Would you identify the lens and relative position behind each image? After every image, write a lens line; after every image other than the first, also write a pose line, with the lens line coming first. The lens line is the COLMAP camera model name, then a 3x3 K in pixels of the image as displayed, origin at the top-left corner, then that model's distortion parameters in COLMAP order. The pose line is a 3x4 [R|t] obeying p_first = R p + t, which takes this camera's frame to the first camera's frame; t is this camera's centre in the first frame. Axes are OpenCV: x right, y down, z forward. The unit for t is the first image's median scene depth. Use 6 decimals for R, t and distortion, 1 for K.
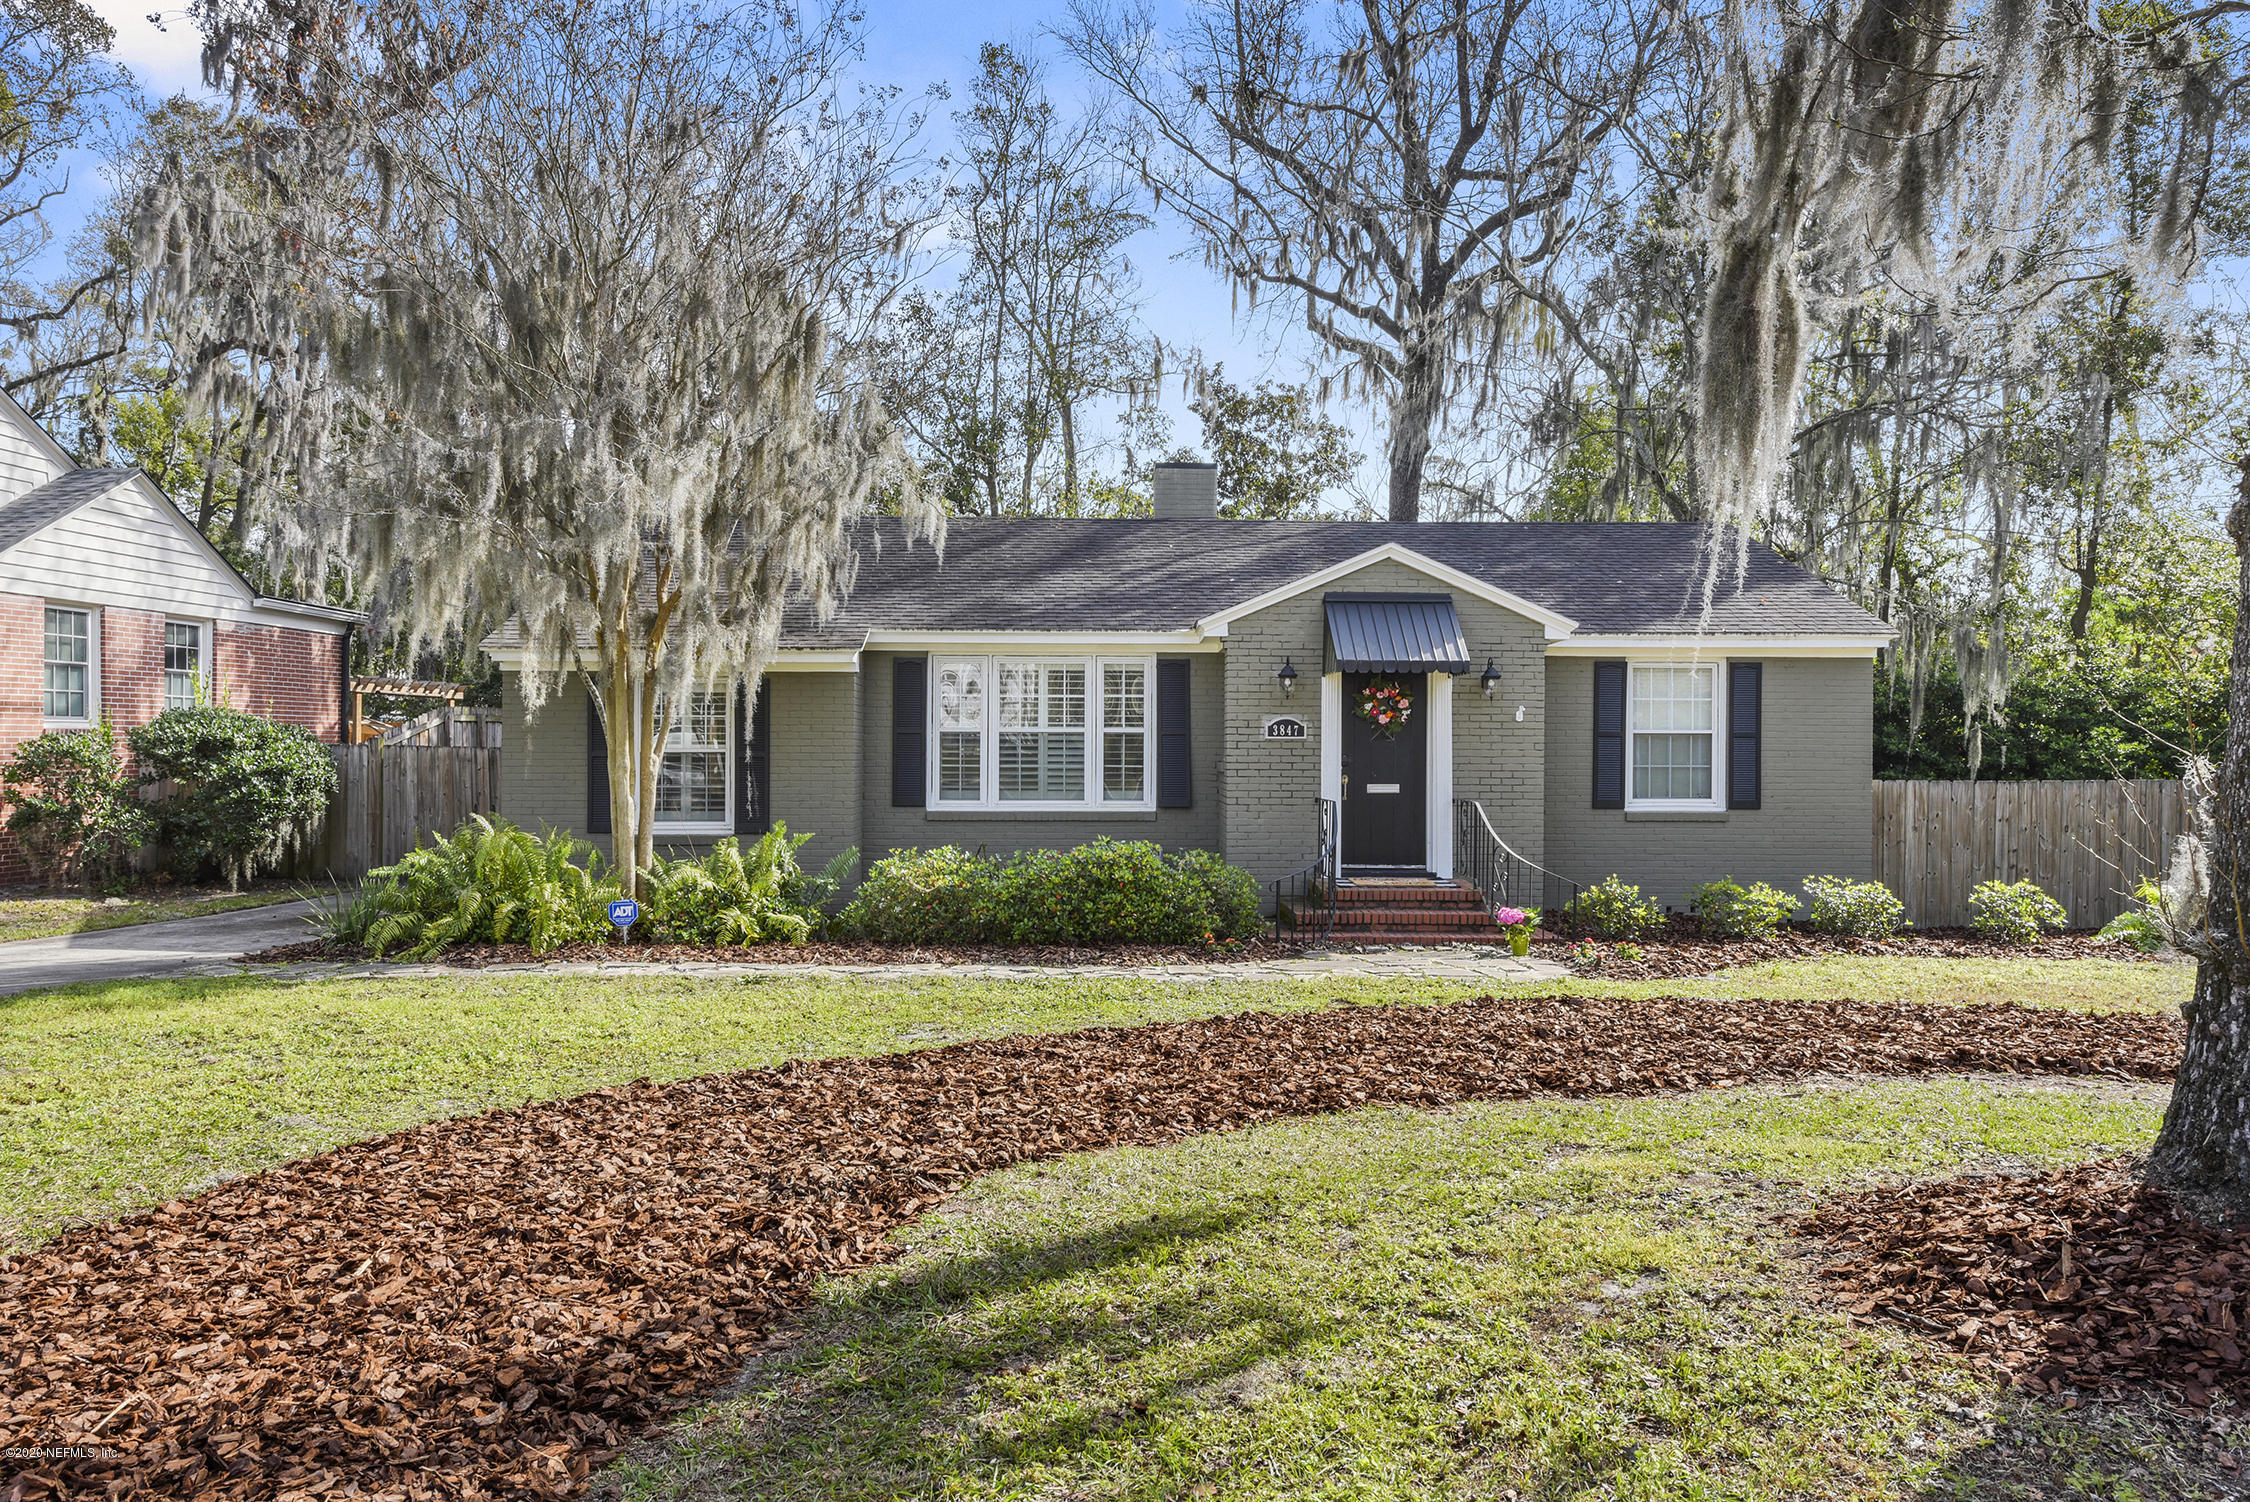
lens RADIAL K [[1487.0, 0, 1134.5], [0, 1487.0, 748.8], [0, 0, 1]] dist [-0.001536, 0.002393]
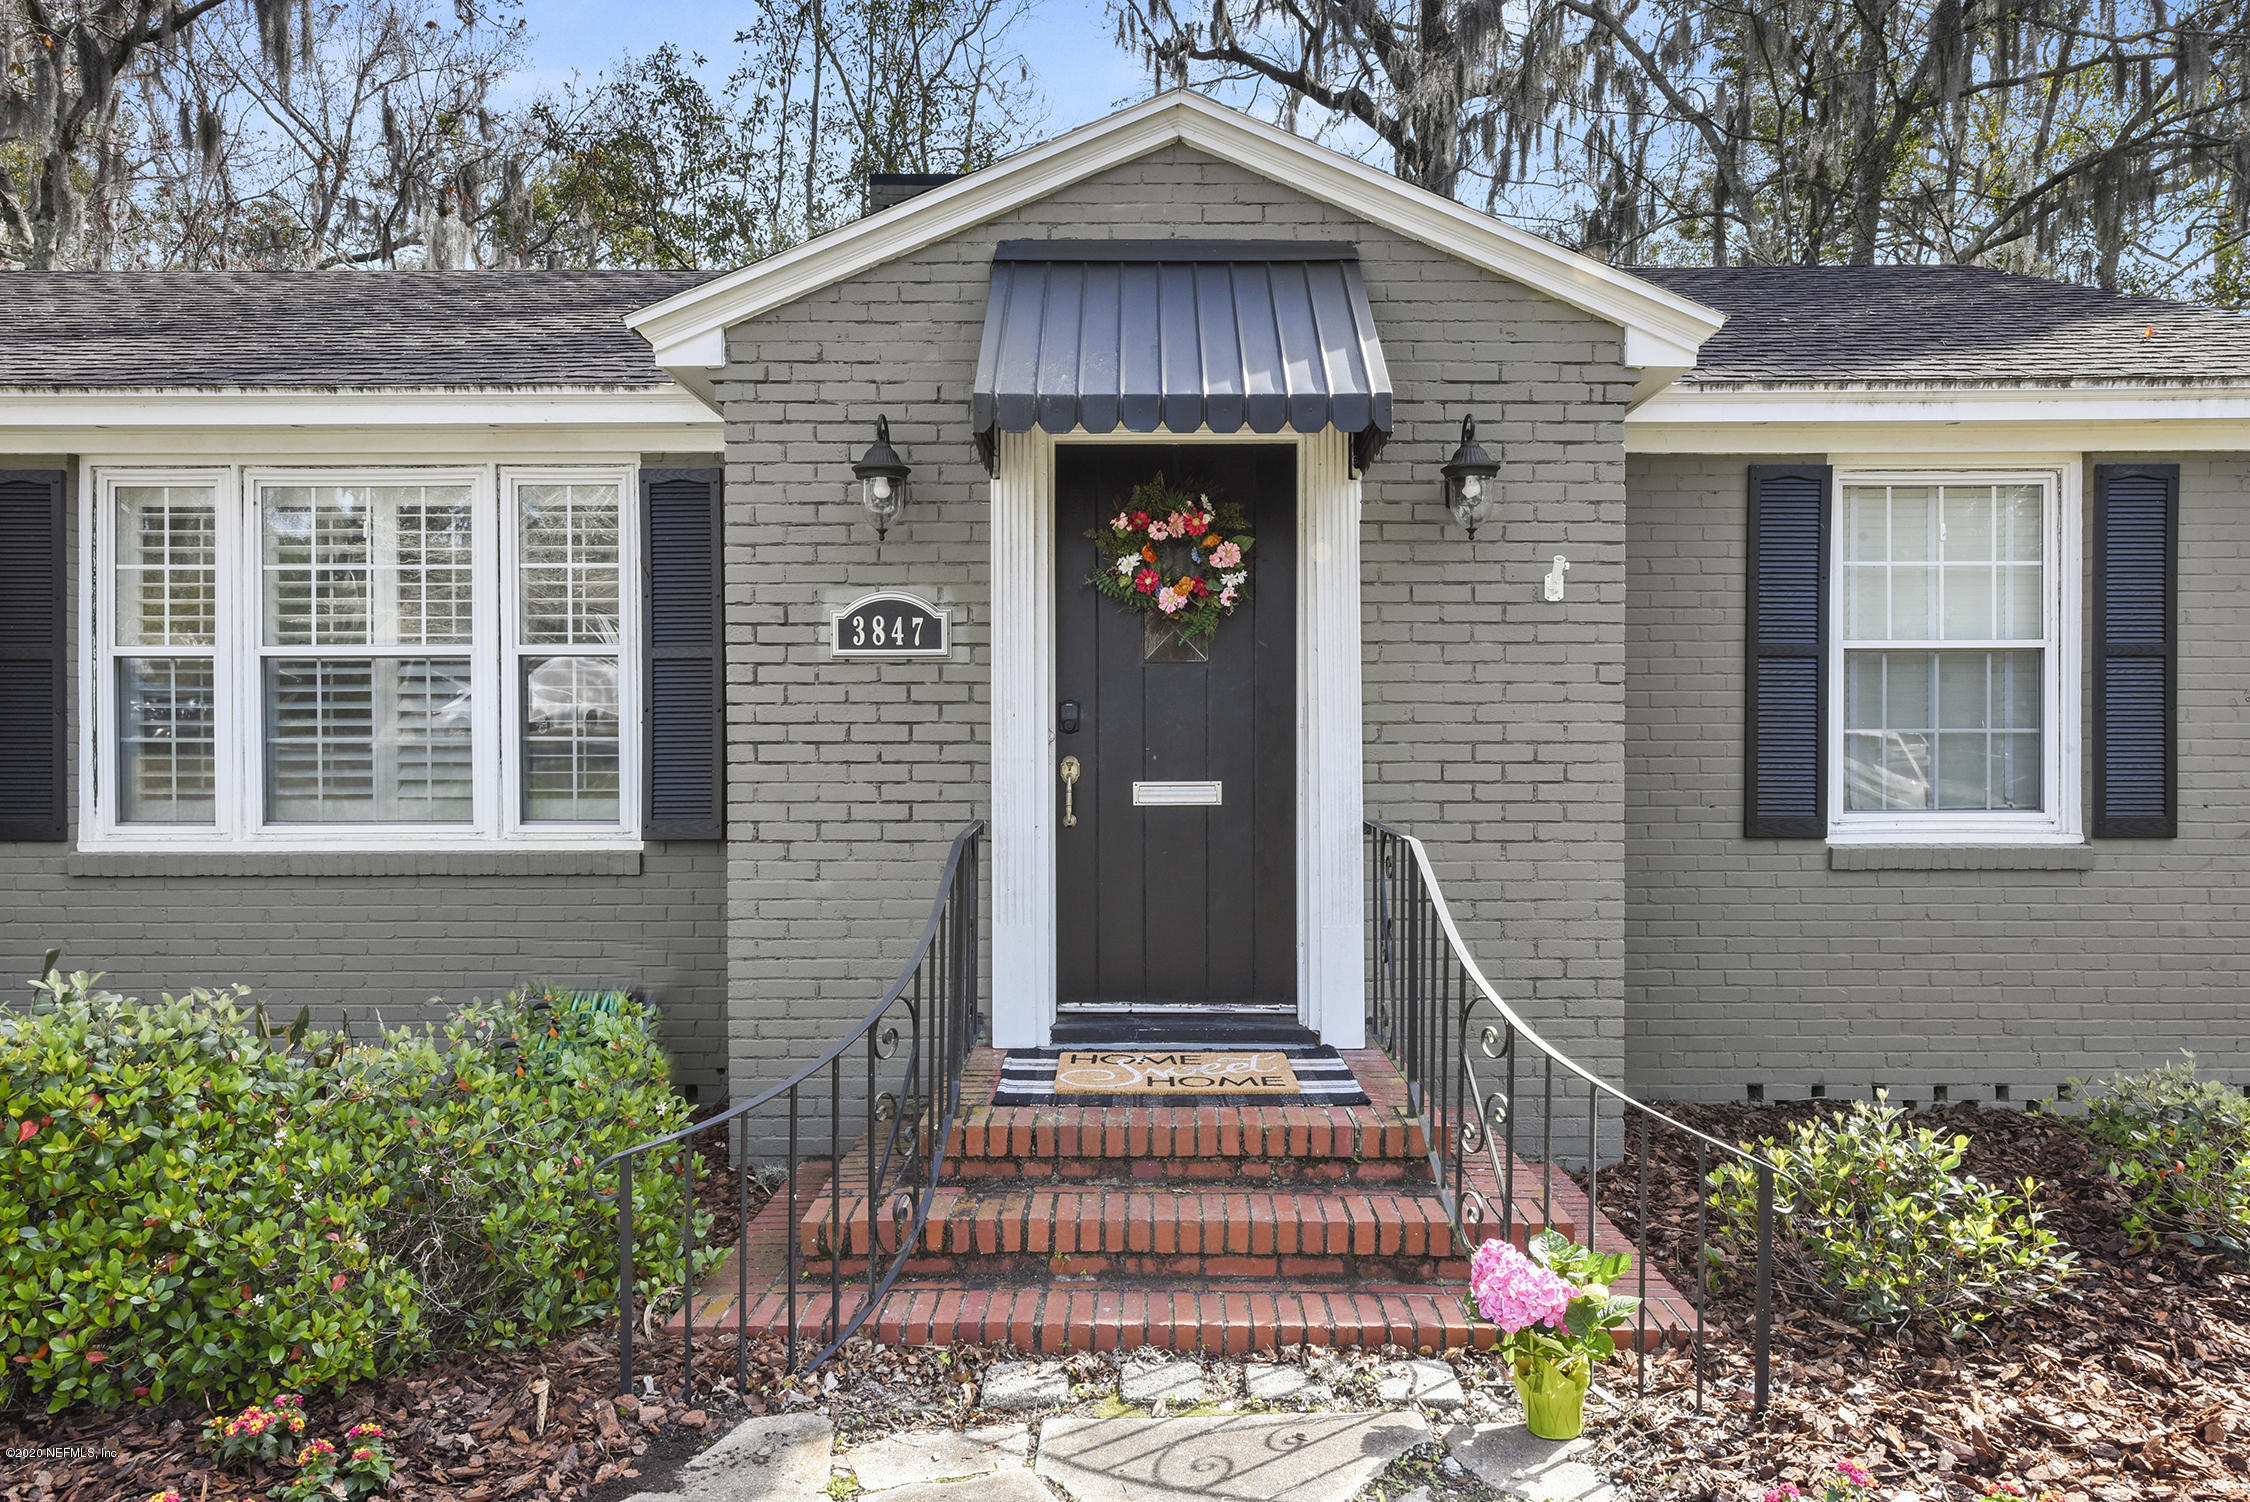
lens RADIAL K [[1487.0, 0, 1137.8], [0, 1487.0, 744.1], [0, 0, 1]] dist [-0.001536, 0.002393]
pose [[0.999587, -0.005247, -0.028253, 0.159141], [0.005359, 0.999978, 0.003917, 0.012541], [0.028231, -0.004067, 0.999593, 0.603480]]
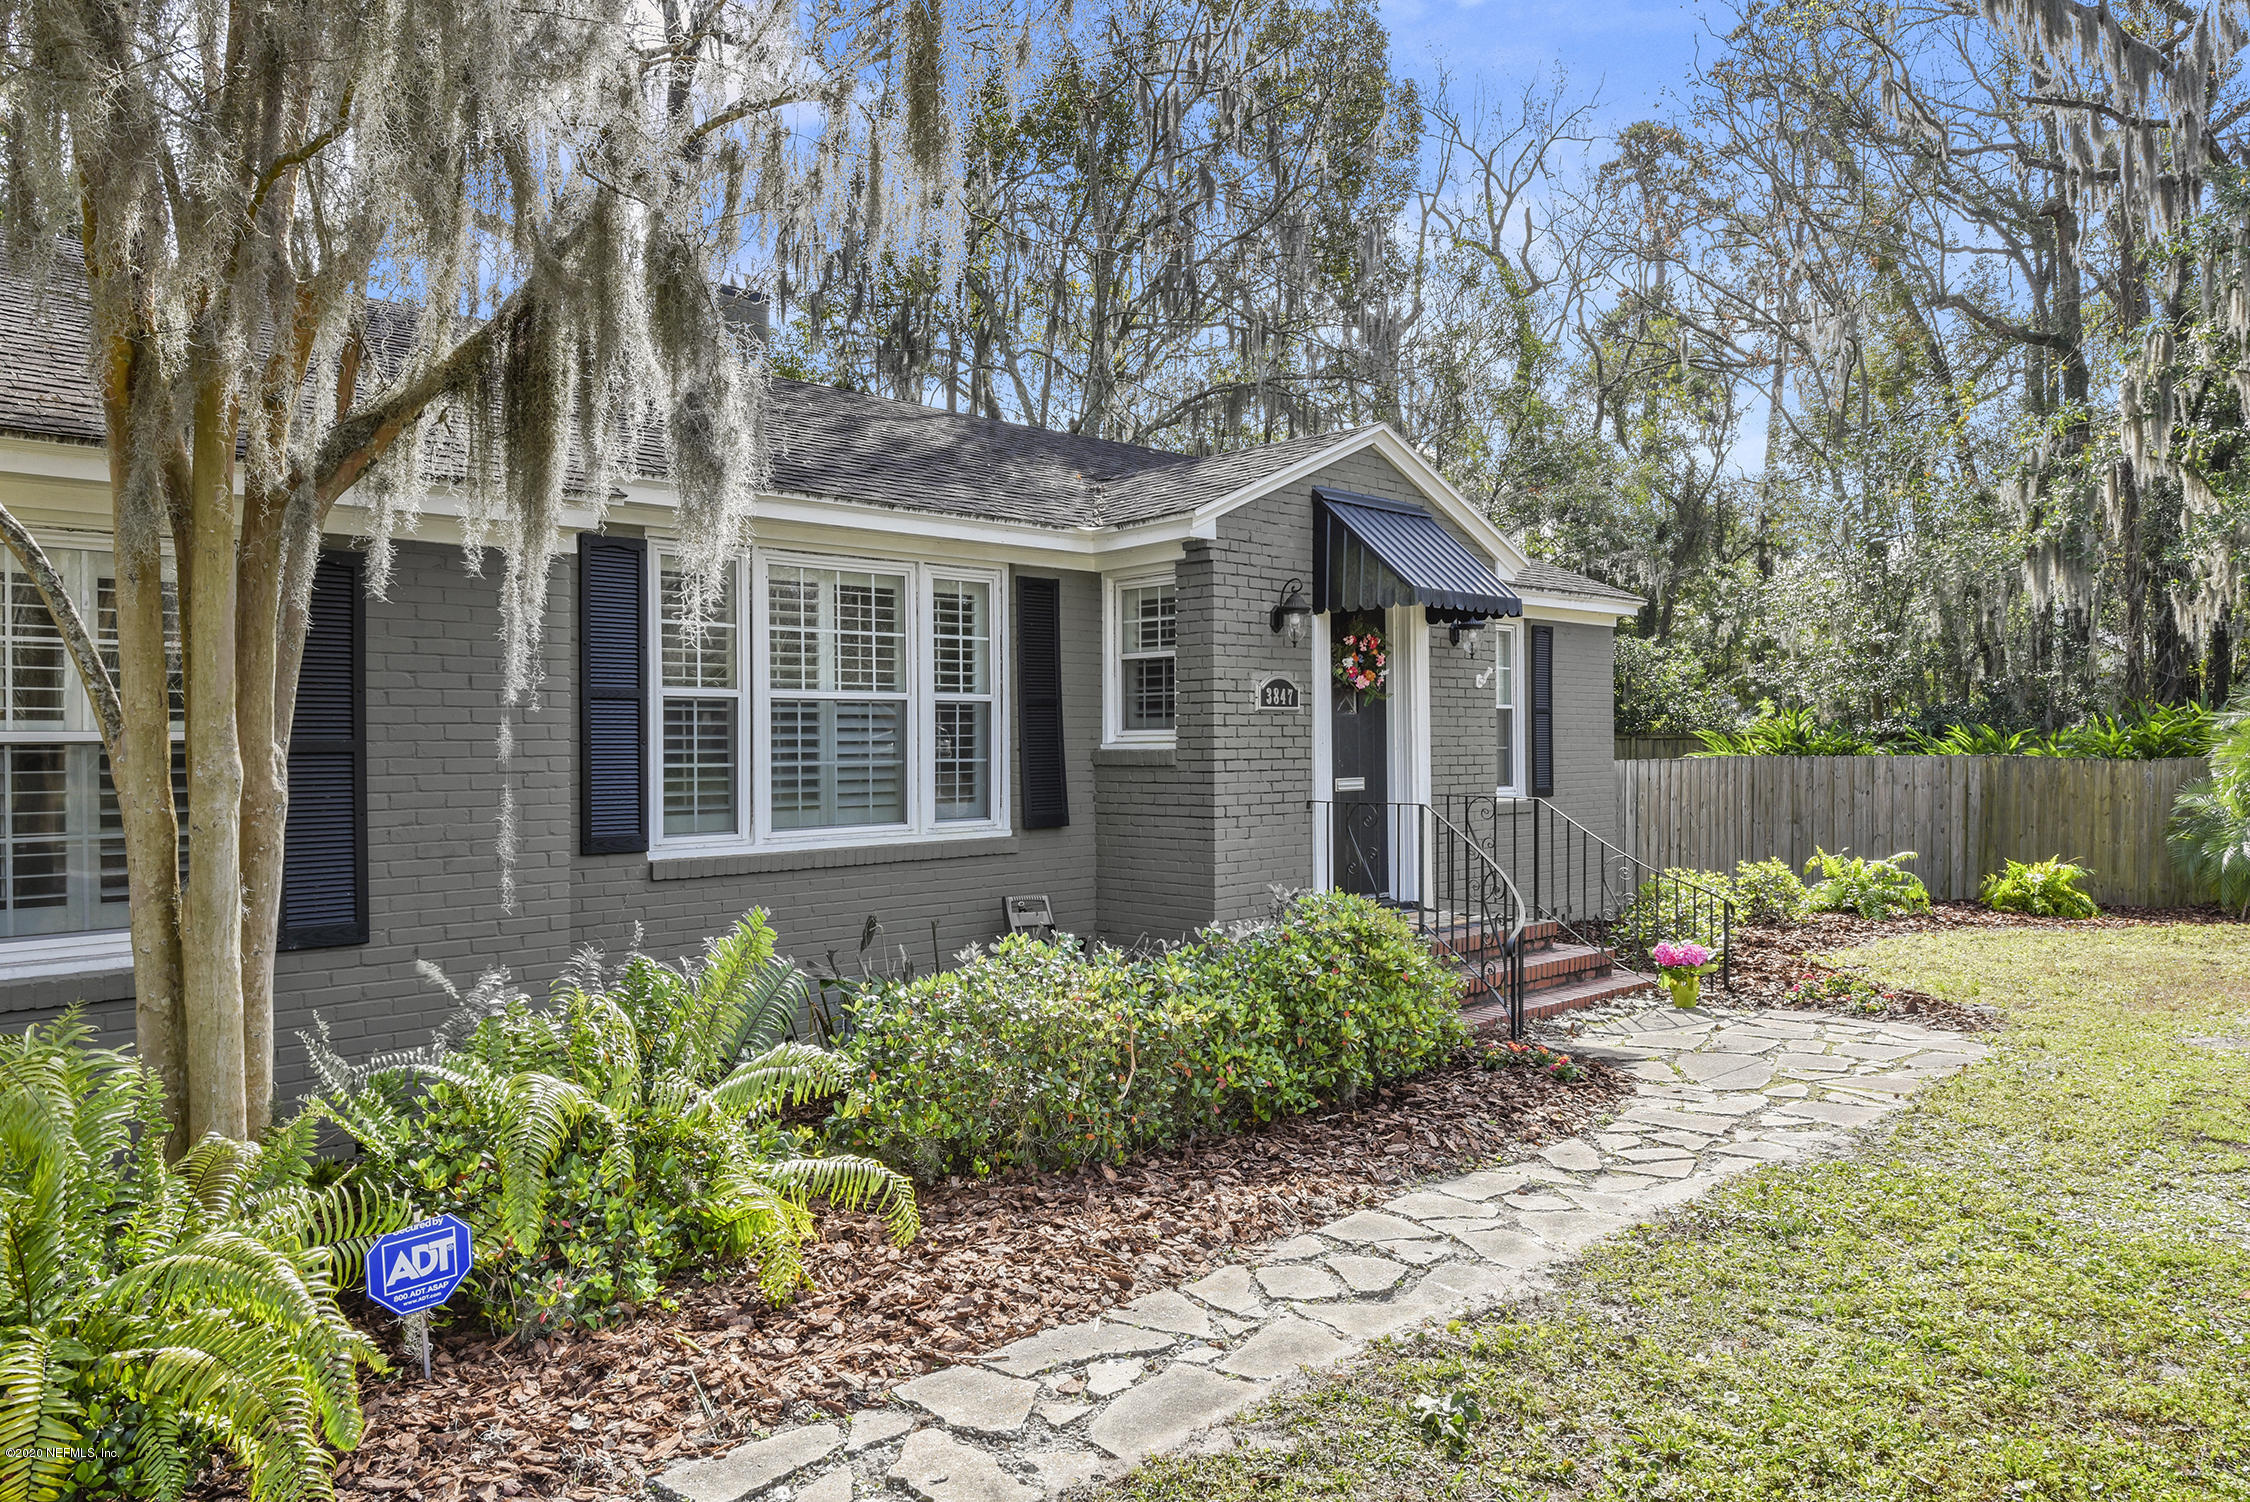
lens RADIAL K [[1487.0, 0, 1119.0], [0, 1487.0, 759.1], [0, 0, 1]] dist [-0.001536, 0.002393]
pose [[0.728921, -0.016673, 0.684395, -0.353489], [0.016109, 0.999844, 0.007201, 0.008053], [-0.684409, 0.005776, 0.729076, 0.547121]]
